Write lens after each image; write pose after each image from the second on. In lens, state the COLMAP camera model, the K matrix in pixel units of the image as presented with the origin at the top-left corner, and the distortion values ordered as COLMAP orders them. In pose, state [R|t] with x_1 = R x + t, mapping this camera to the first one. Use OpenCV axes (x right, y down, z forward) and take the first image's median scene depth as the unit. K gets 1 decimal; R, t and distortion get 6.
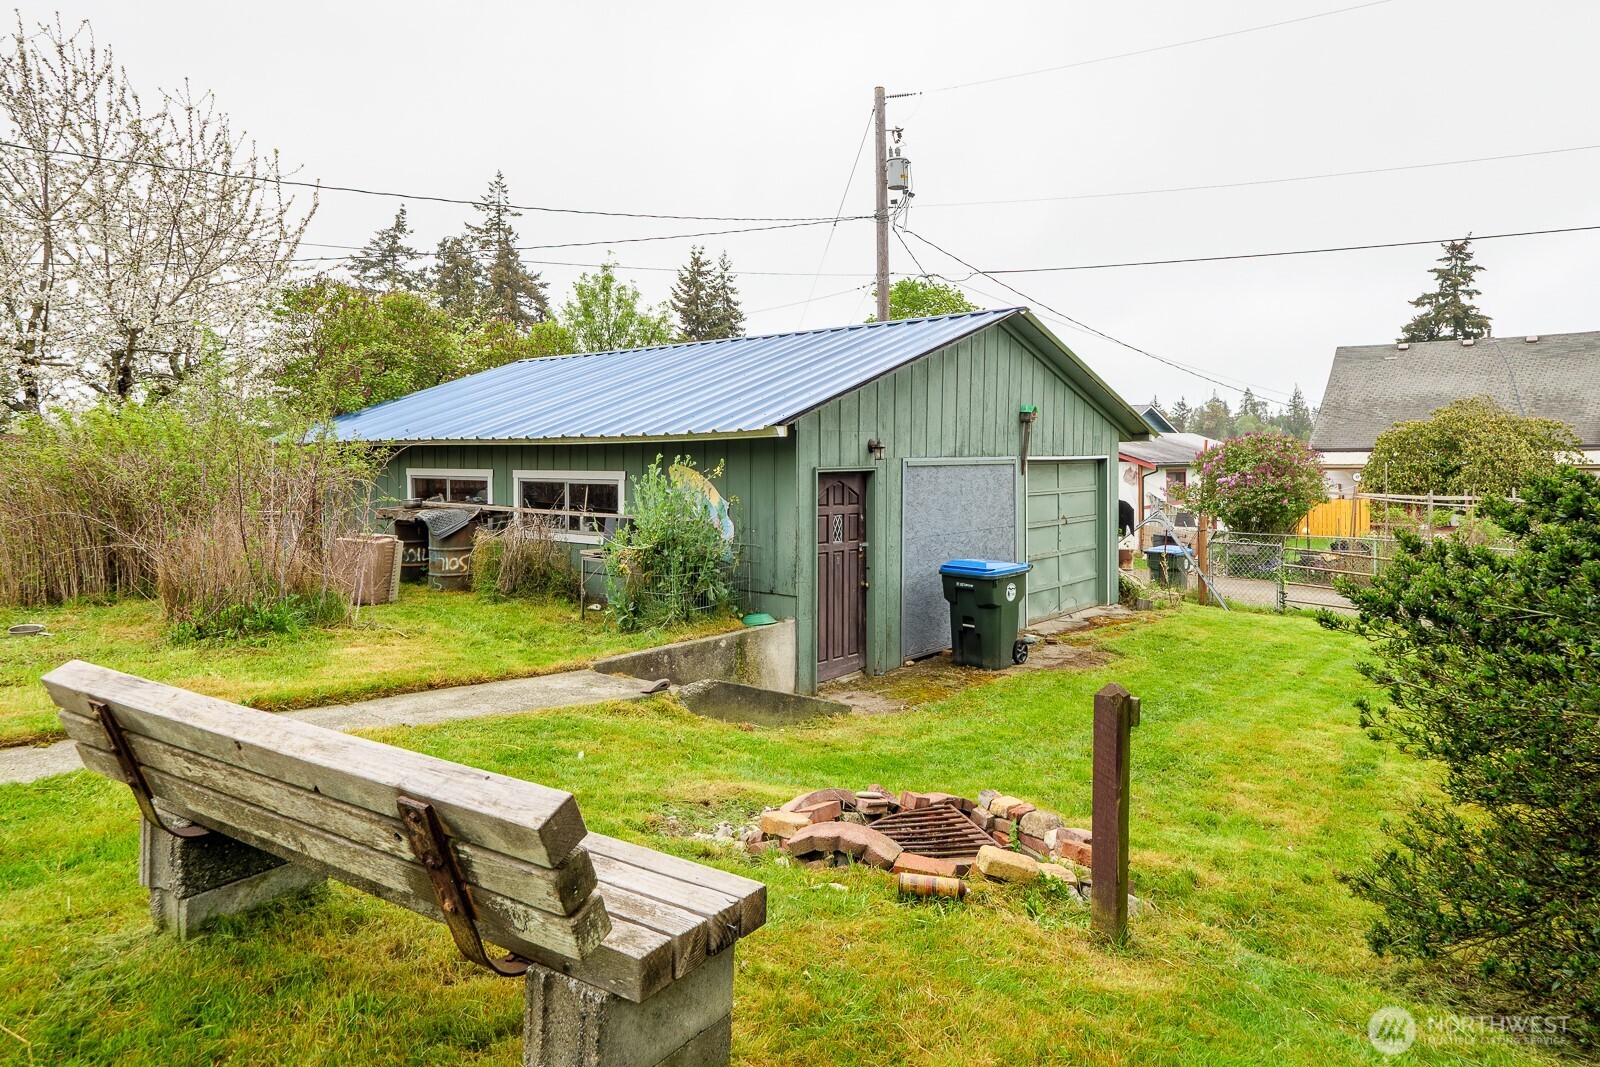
lens RADIAL K [[965.3, 0, 827.9], [0, 965.3, 459.1], [0, 0, 1]] dist [0.003782, -0.003555]
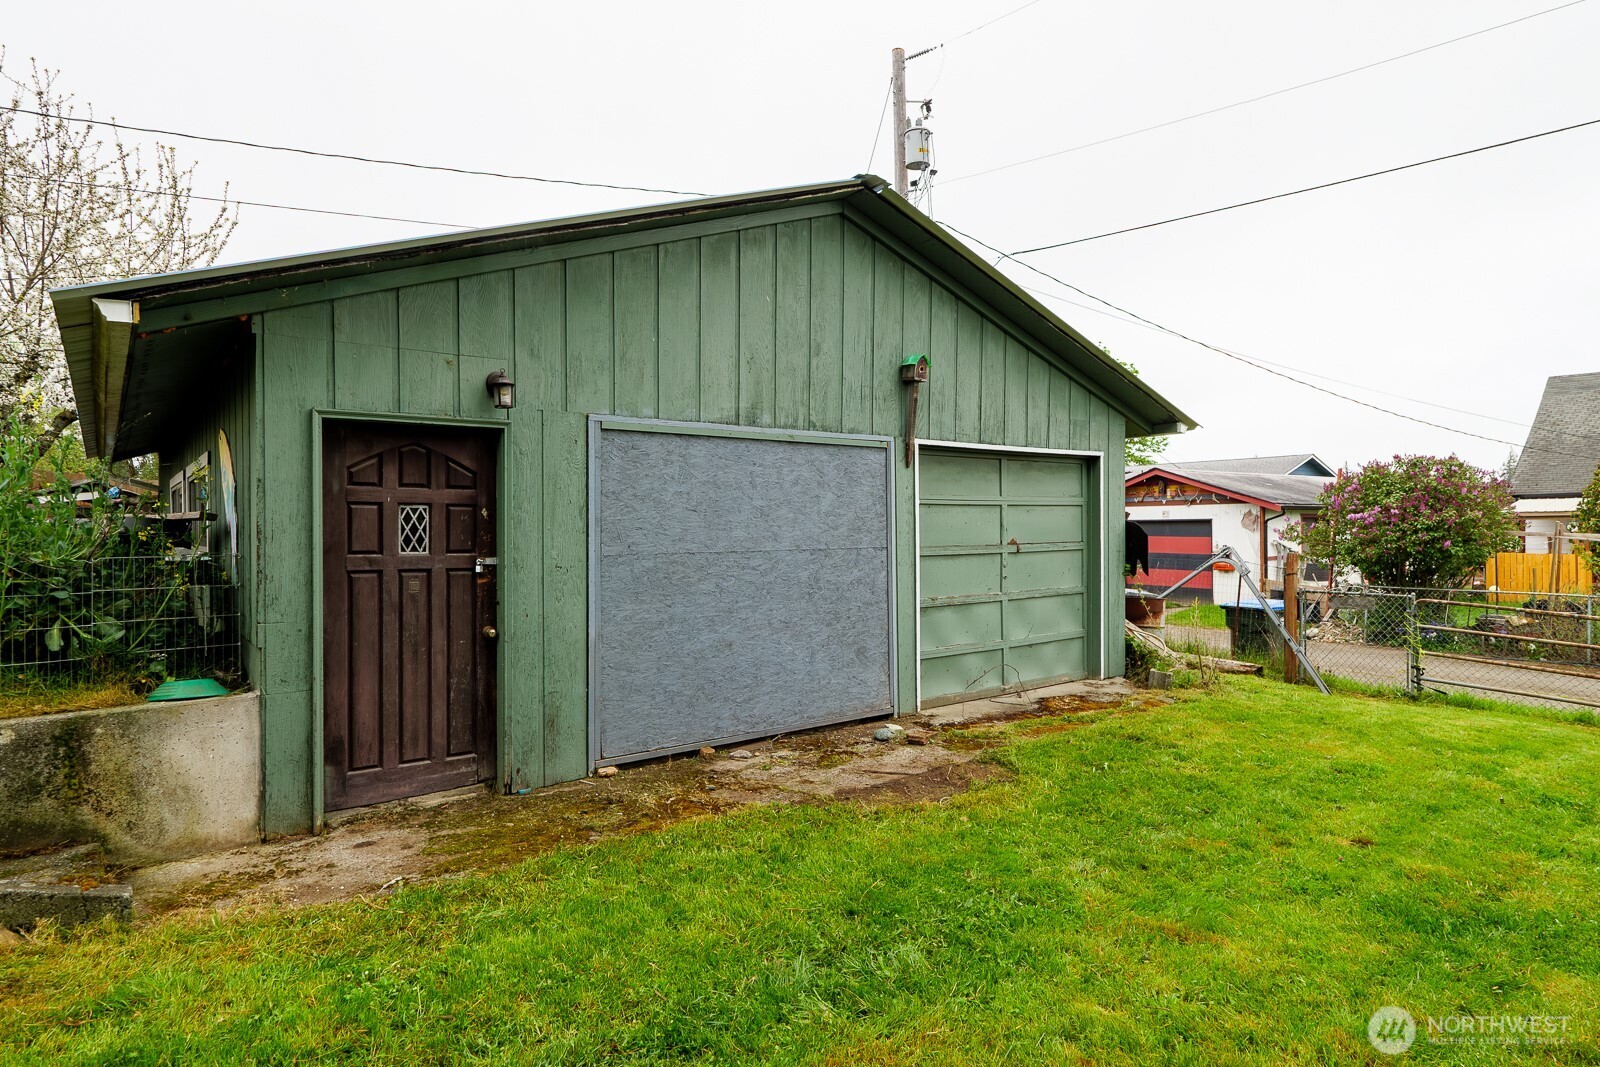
lens RADIAL K [[877.9, 0, 808.9], [0, 877.9, 533.4], [0, 0, 1]] dist [0.002196, -0.001106]
pose [[0.975162, -0.002055, -0.221484, 0.244054], [0.003351, 0.999979, 0.005479, 0.051446], [0.221469, -0.006085, 0.975149, 0.396175]]
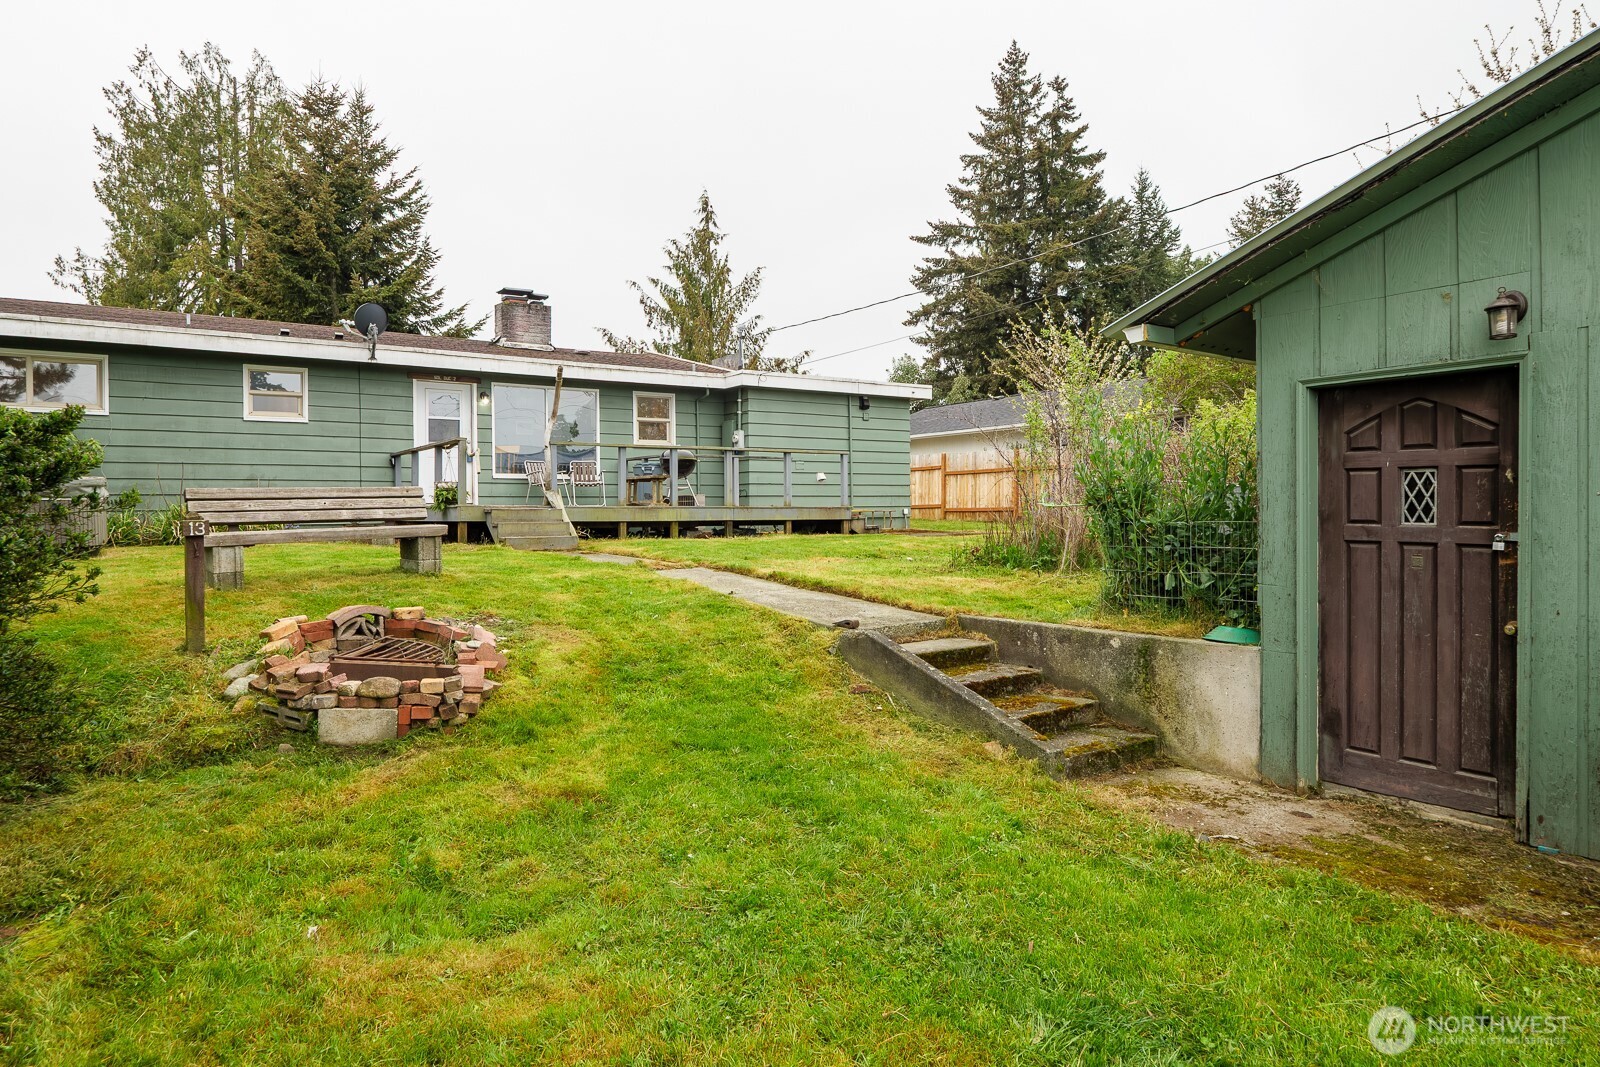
lens RADIAL K [[965.3, 0, 804.6], [0, 965.3, 523.7], [0, 0, 1]] dist [0.003782, -0.003555]
pose [[-0.263742, 0.019475, -0.964397, 0.397429], [0.008670, 0.999804, 0.017819, 0.052803], [0.964554, -0.003662, -0.263859, 0.590116]]
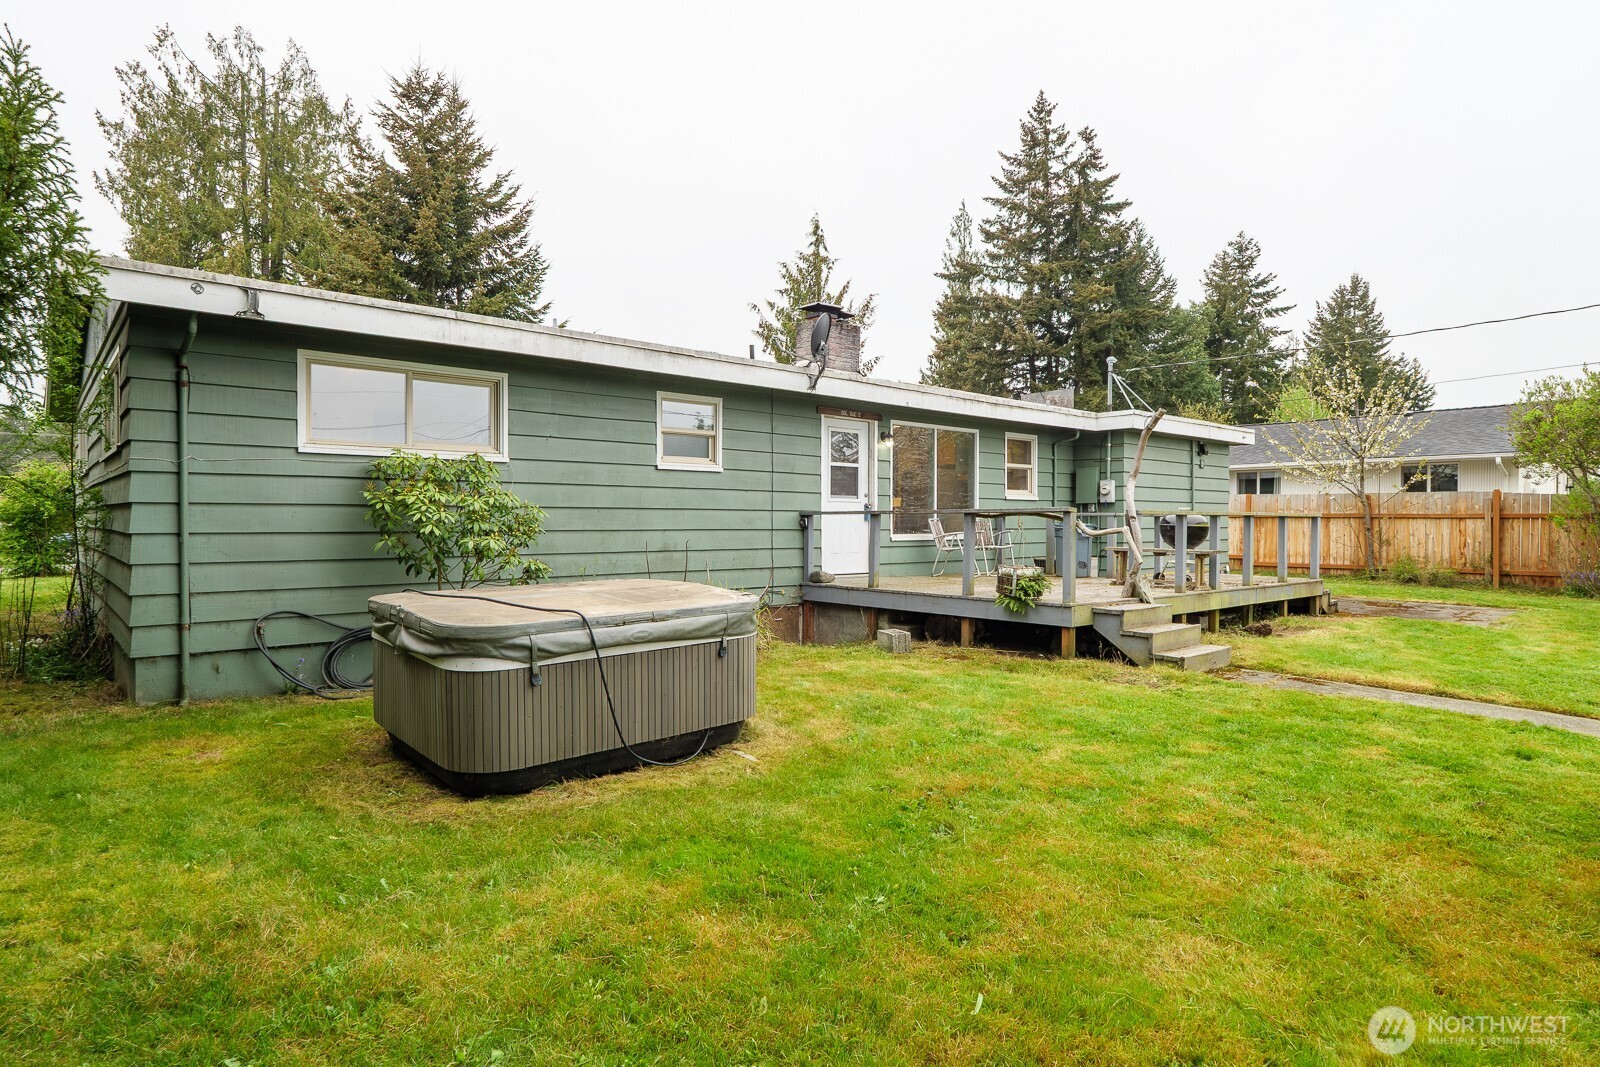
lens RADIAL K [[857.5, 0, 802.4], [0, 857.5, 541.3], [0, 0, 1]] dist [-0.000082, -0.001895]
pose [[-0.144337, 0.029917, -0.989076, 0.381939], [-0.003527, 0.999521, 0.030748, 0.047985], [0.989522, 0.007927, -0.144162, 0.540408]]
